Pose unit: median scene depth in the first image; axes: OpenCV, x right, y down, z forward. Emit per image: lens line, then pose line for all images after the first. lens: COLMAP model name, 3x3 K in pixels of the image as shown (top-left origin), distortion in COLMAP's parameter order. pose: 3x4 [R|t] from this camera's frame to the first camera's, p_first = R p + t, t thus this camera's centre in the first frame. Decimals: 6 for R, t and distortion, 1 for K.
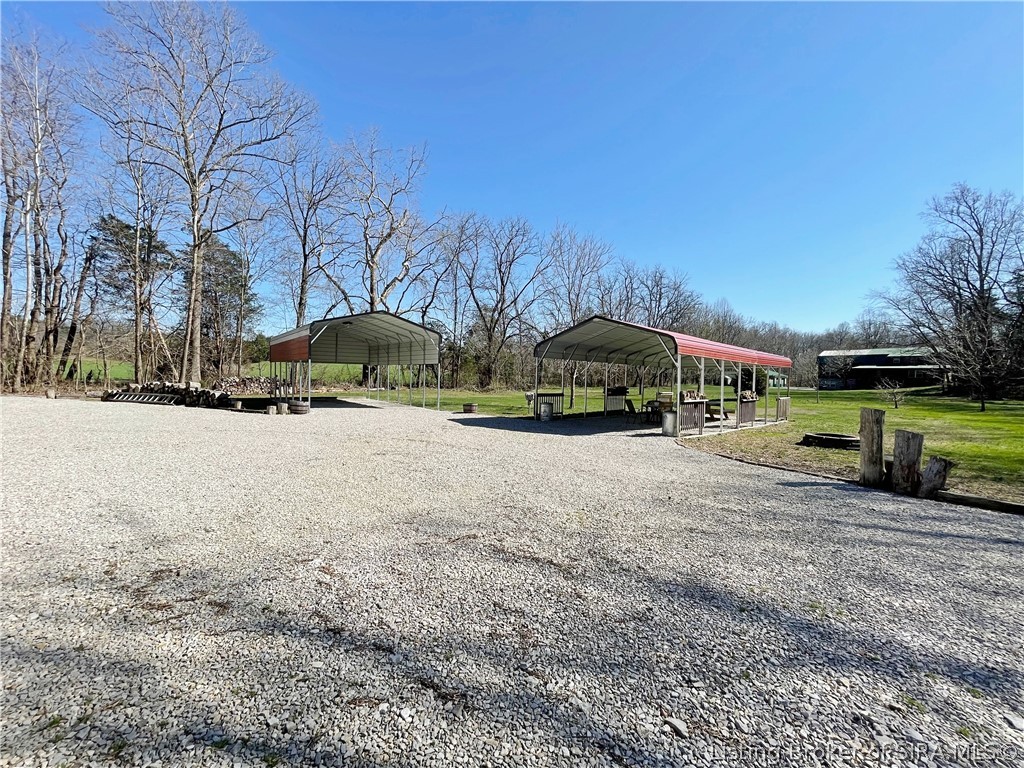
lens RADIAL K [[410.9, 0, 503.8], [0, 410.9, 386.0], [0, 0, 1]] dist [0.002576, 0.000225]
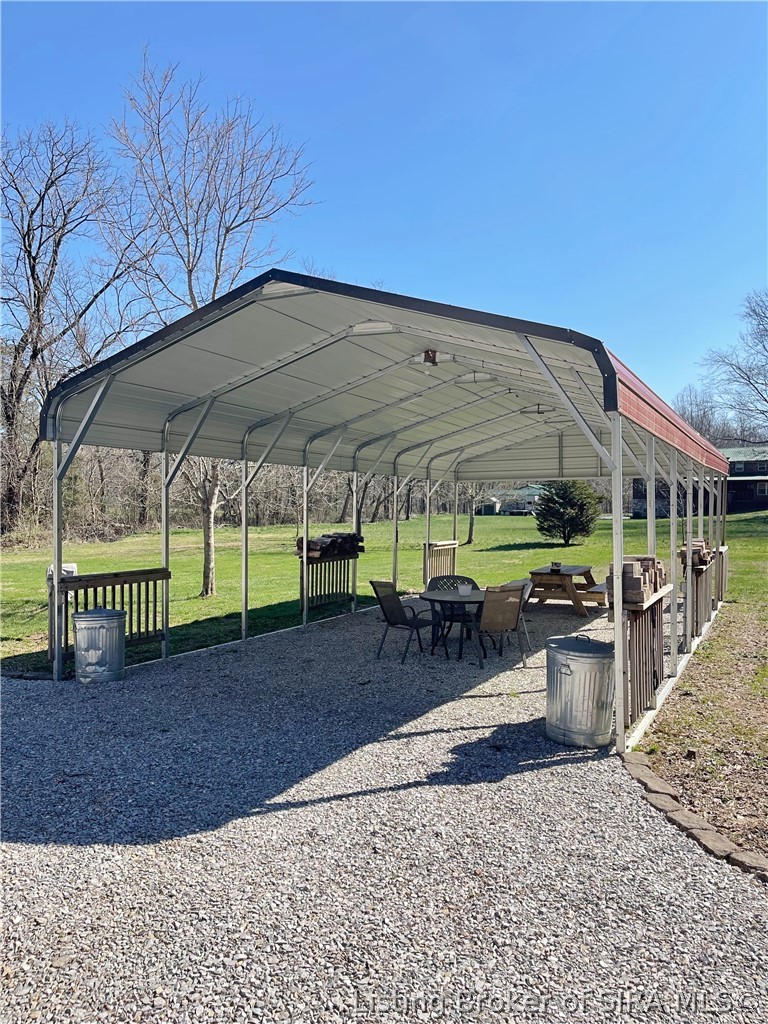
lens RADIAL K [[763.2, 0, 380.7], [0, 763.2, 518.7], [0, 0, 1]] dist [0.042522, -0.029454]
pose [[0.931477, -0.028876, 0.362652, 0.044837], [0.030222, 0.999541, 0.001964, -0.007214], [-0.362543, 0.009131, 0.931922, 0.219106]]
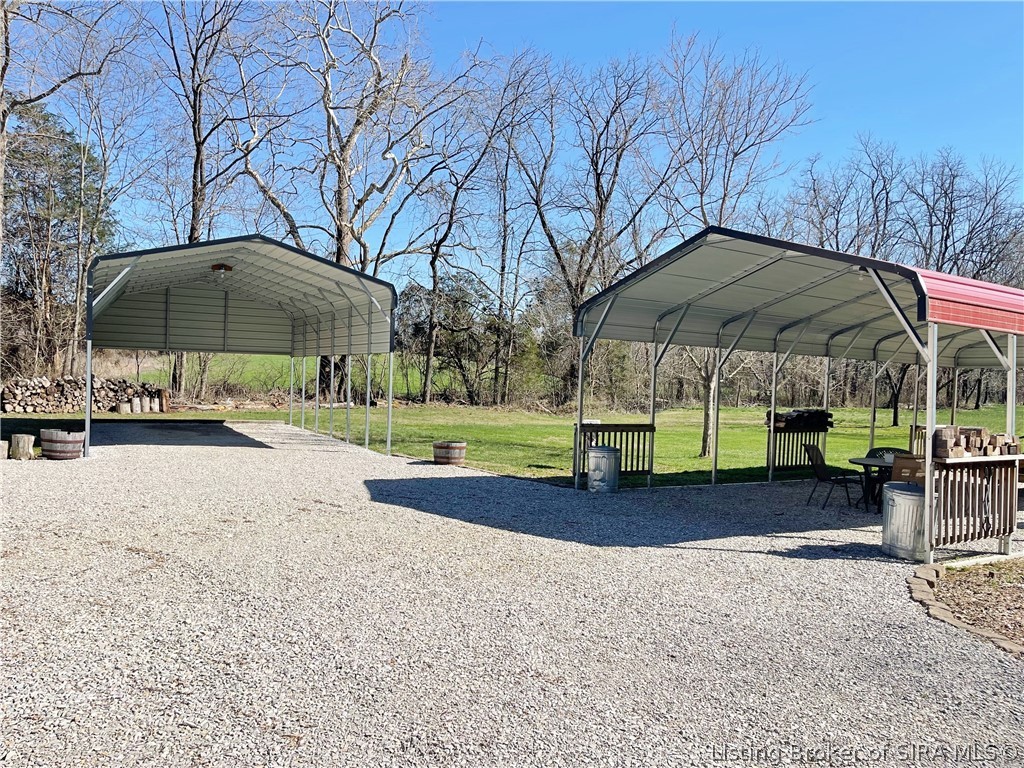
lens RADIAL K [[763.2, 0, 514.6], [0, 763.2, 392.1], [0, 0, 1]] dist [0.042522, -0.029454]
pose [[0.987135, 0.013560, -0.159313, 0.064748], [-0.015351, 0.999832, -0.010021, -0.002589], [0.159150, 0.012337, 0.987177, 0.107541]]
